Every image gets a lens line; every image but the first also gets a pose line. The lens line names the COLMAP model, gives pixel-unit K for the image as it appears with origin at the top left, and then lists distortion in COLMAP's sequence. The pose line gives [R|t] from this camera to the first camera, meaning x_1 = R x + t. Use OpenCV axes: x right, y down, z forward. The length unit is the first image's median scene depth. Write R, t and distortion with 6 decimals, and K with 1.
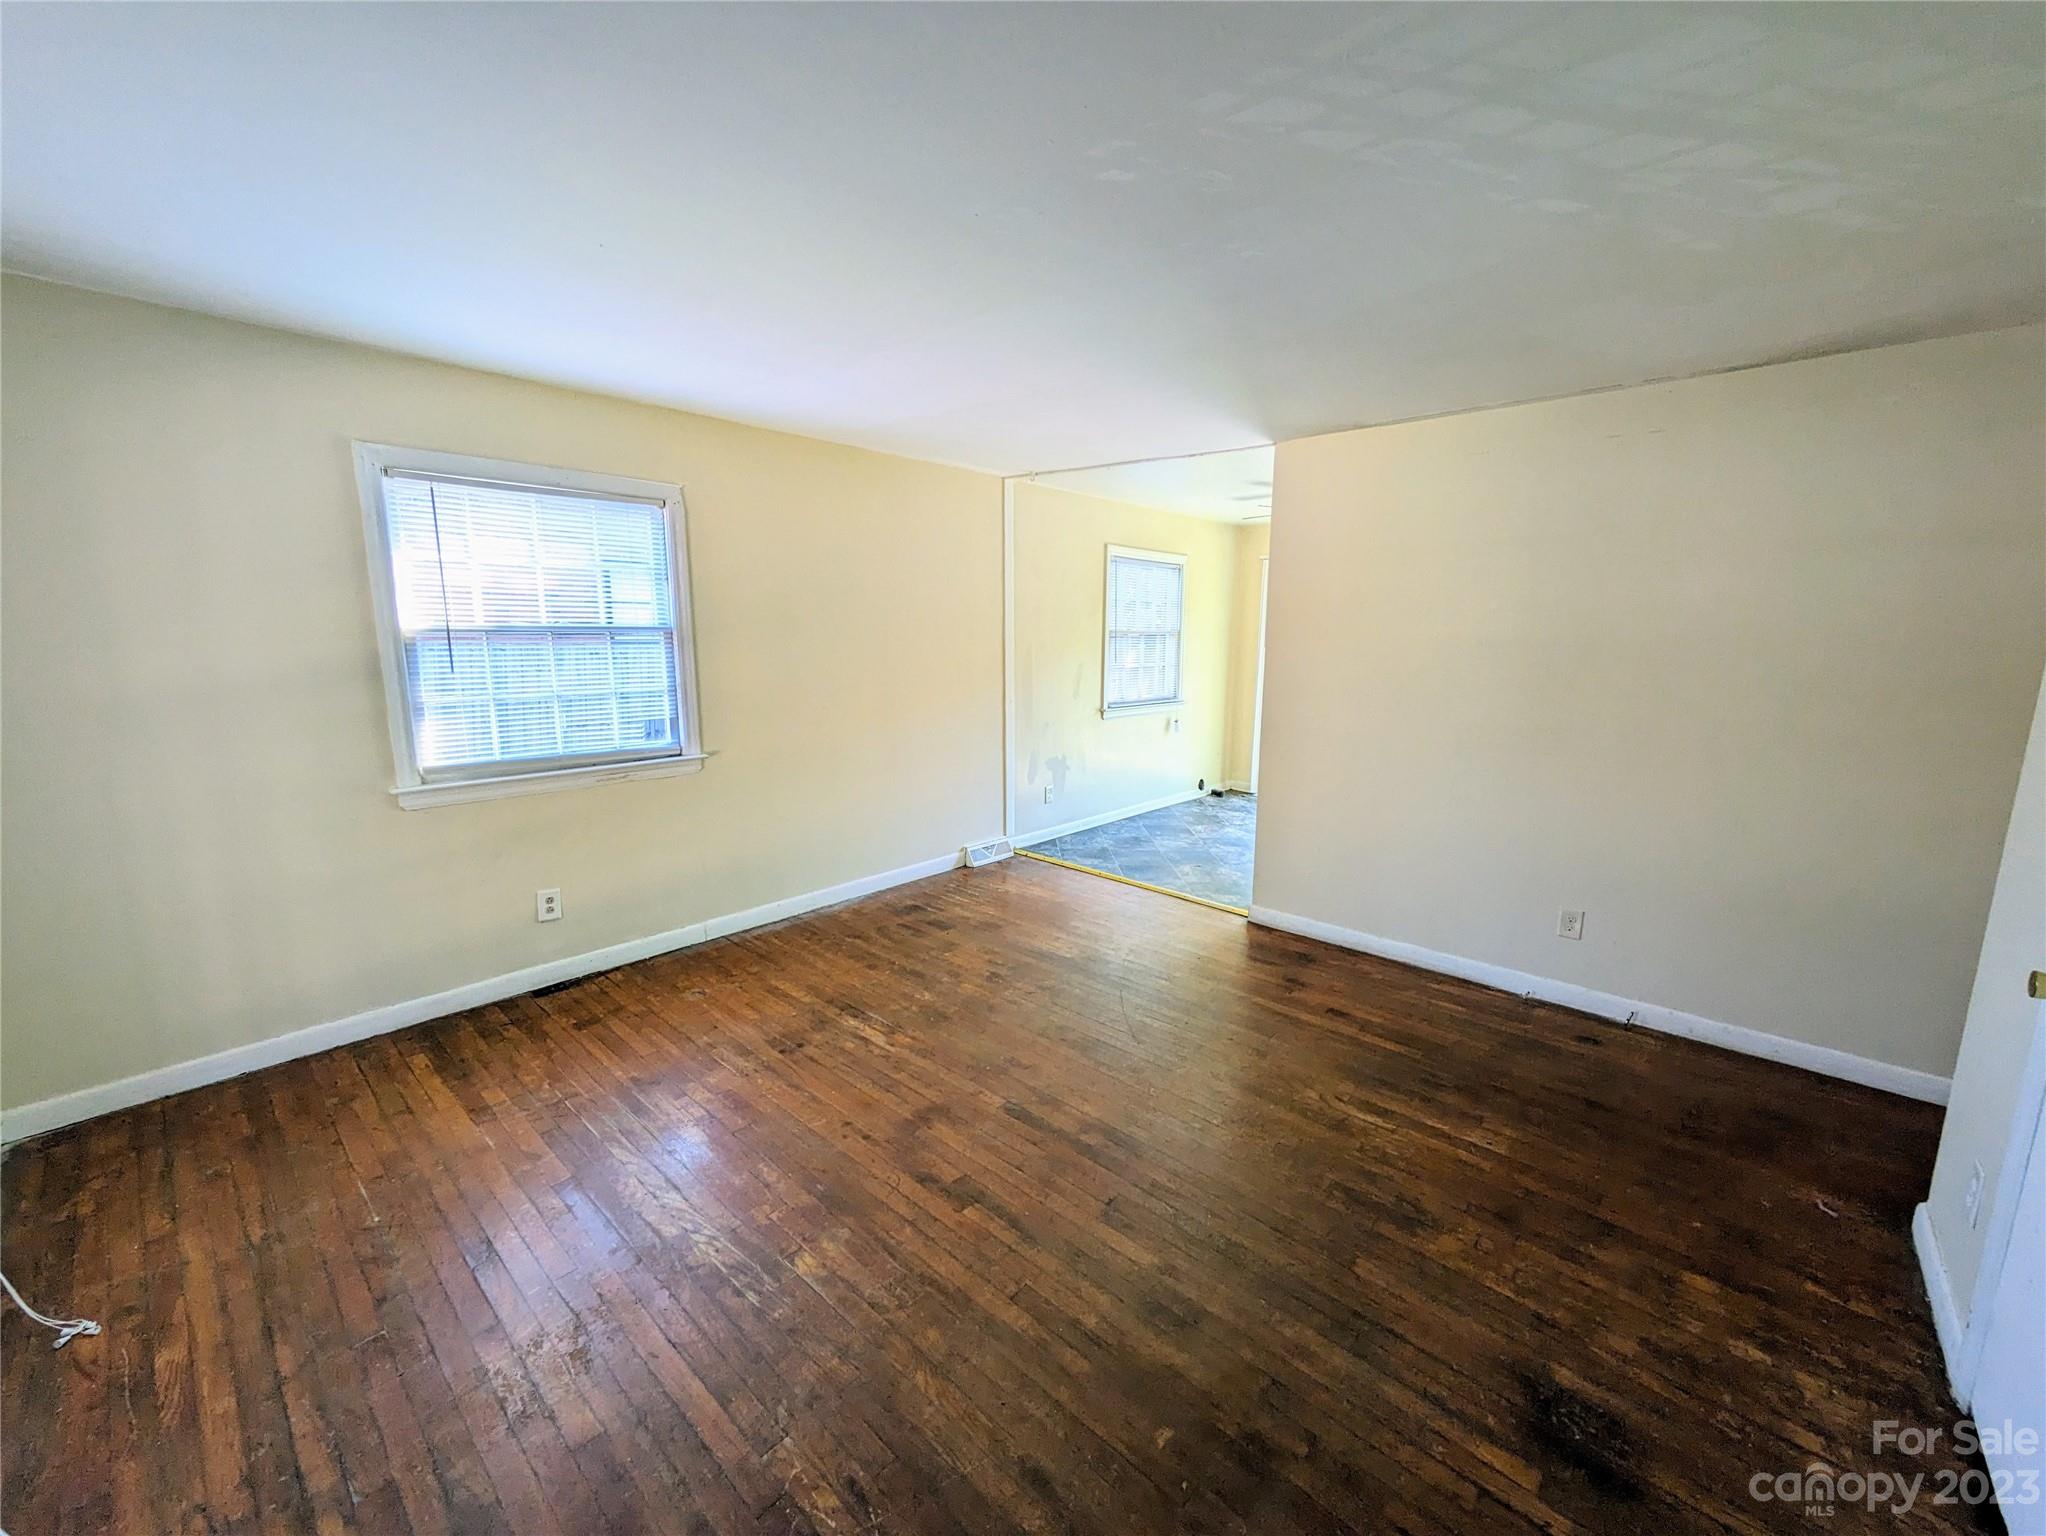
lens RADIAL K [[809.7, 0, 1022.1], [0, 809.7, 773.3], [0, 0, 1]] dist [-0.000205, -0.000216]
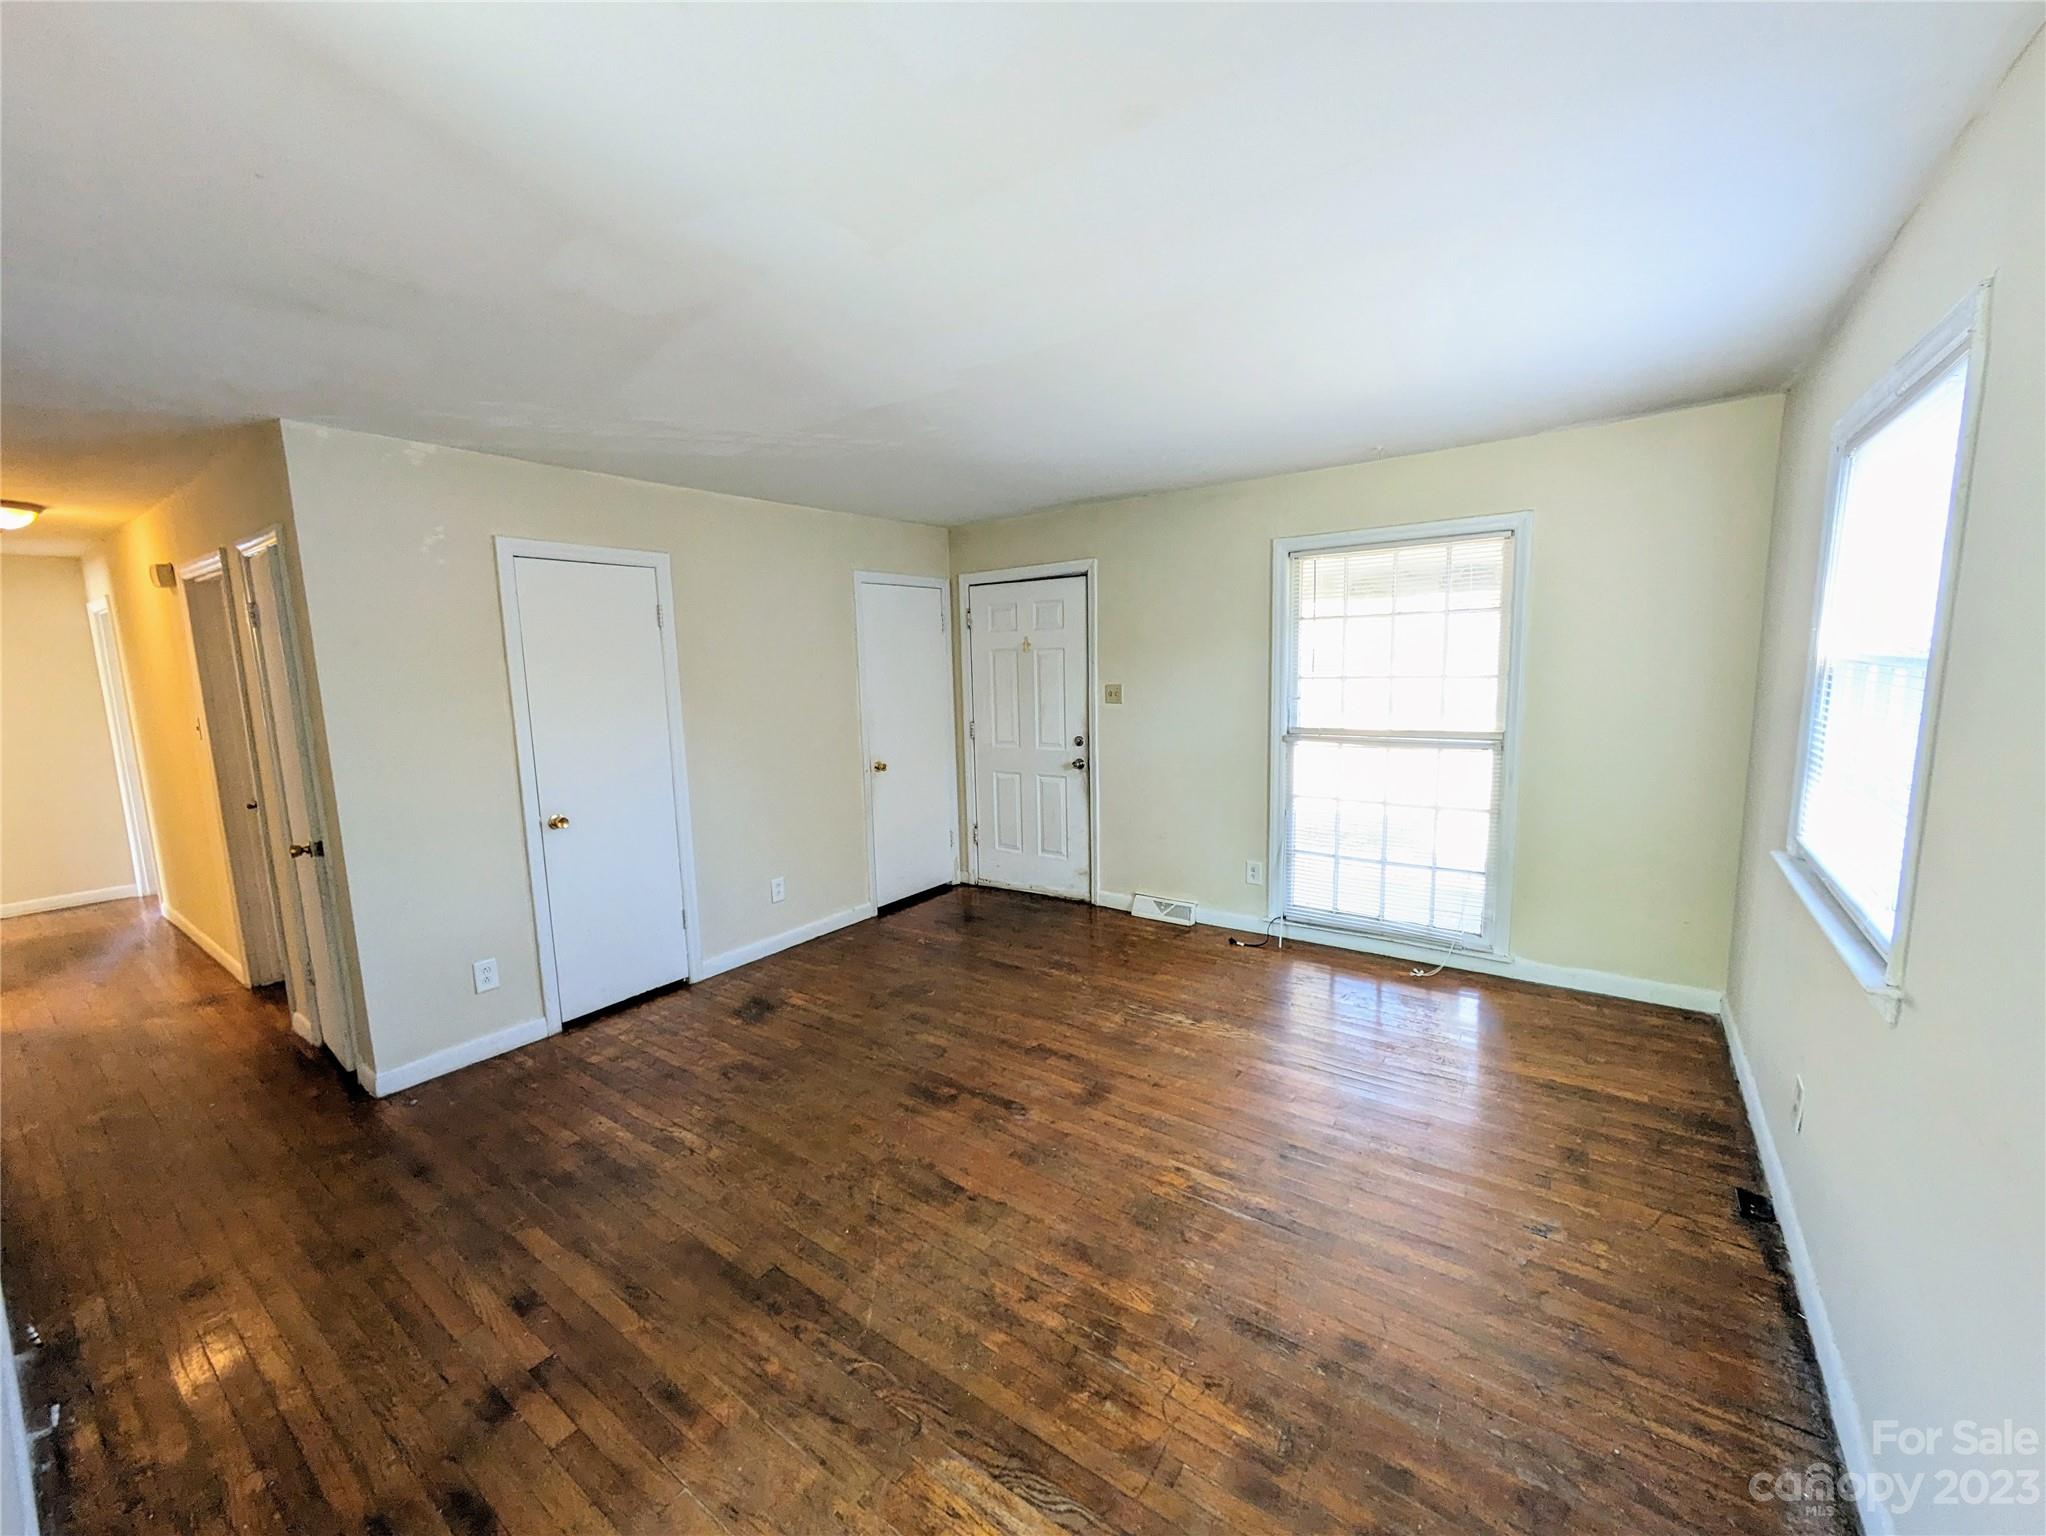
lens RADIAL K [[809.7, 0, 1022.1], [0, 809.7, 773.3], [0, 0, 1]] dist [-0.000205, -0.000216]
pose [[-0.994137, 0.035676, -0.102069, 0.078339], [0.001780, 0.949270, 0.314457, -0.357103], [0.108110, 0.312432, -0.943768, 1.904276]]
